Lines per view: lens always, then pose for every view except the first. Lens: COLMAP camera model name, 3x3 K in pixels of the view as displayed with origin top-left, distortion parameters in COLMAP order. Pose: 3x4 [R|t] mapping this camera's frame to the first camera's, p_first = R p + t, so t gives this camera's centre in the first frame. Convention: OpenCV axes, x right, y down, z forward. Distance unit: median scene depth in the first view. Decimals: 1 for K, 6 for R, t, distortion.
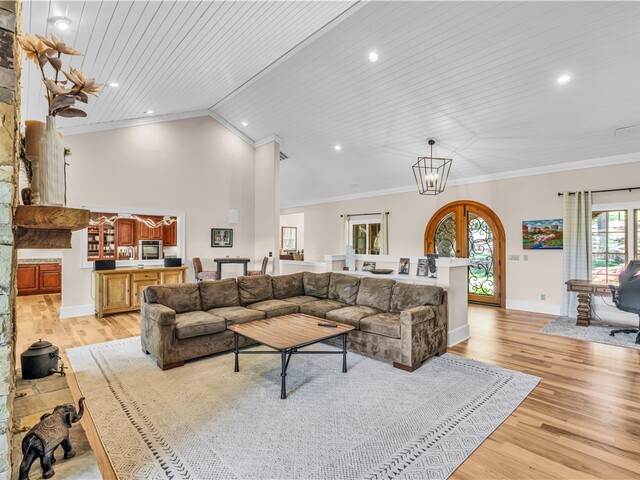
lens RADIAL K [[318.5, 0, 320.0], [0, 318.5, 240.0], [0, 0, 1]] dist [-0.001677, 0.000298]
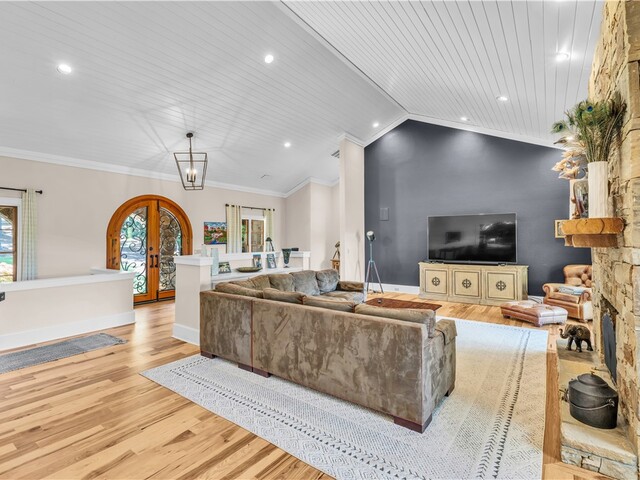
lens RADIAL K [[324.8, 0, 319.5], [0, 324.8, 230.9], [0, 0, 1]] dist [-0.002558, -0.000201]
pose [[-0.201027, 0.020134, 0.979379, -0.689813], [-0.010933, 0.999680, -0.022795, -0.000175], [-0.979525, -0.015290, -0.200743, 0.819636]]
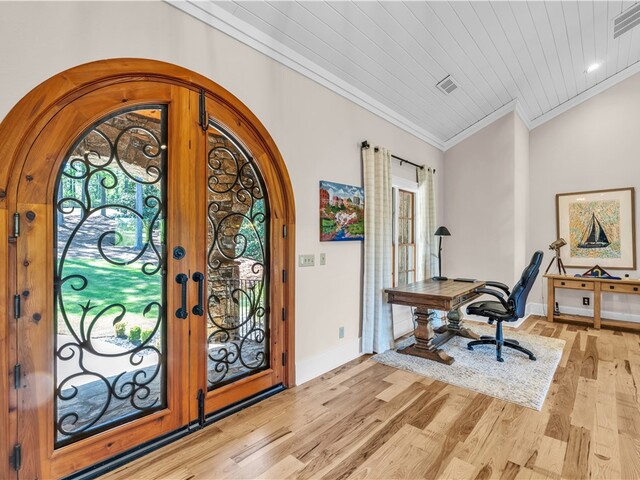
lens RADIAL K [[318.5, 0, 320.0], [0, 318.5, 240.0], [0, 0, 1]] dist [-0.001677, 0.000298]
pose [[-0.093967, -0.004688, 0.995564, 0.178856], [-0.016452, 0.999860, 0.003156, 0.025763], [-0.995439, -0.016082, -0.094031, 1.048539]]
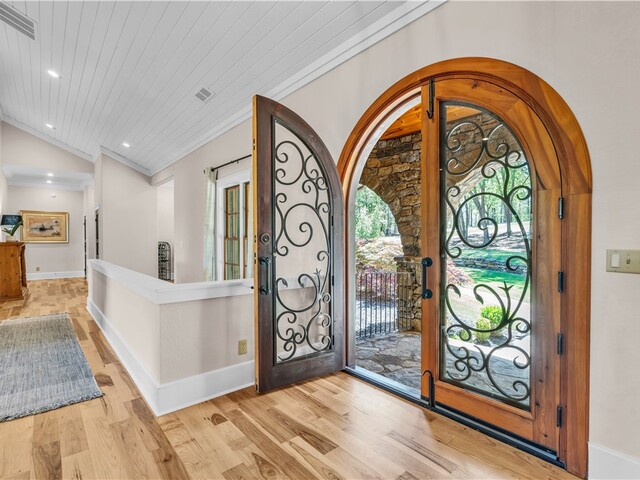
lens RADIAL K [[318.5, 0, 320.0], [0, 318.5, 240.0], [0, 0, 1]] dist [-0.001677, 0.000298]
pose [[0.999551, -0.003562, -0.029749, 0.410750], [0.004104, 0.999827, 0.018152, 0.035968], [0.029679, -0.018266, 0.999393, 0.796558]]
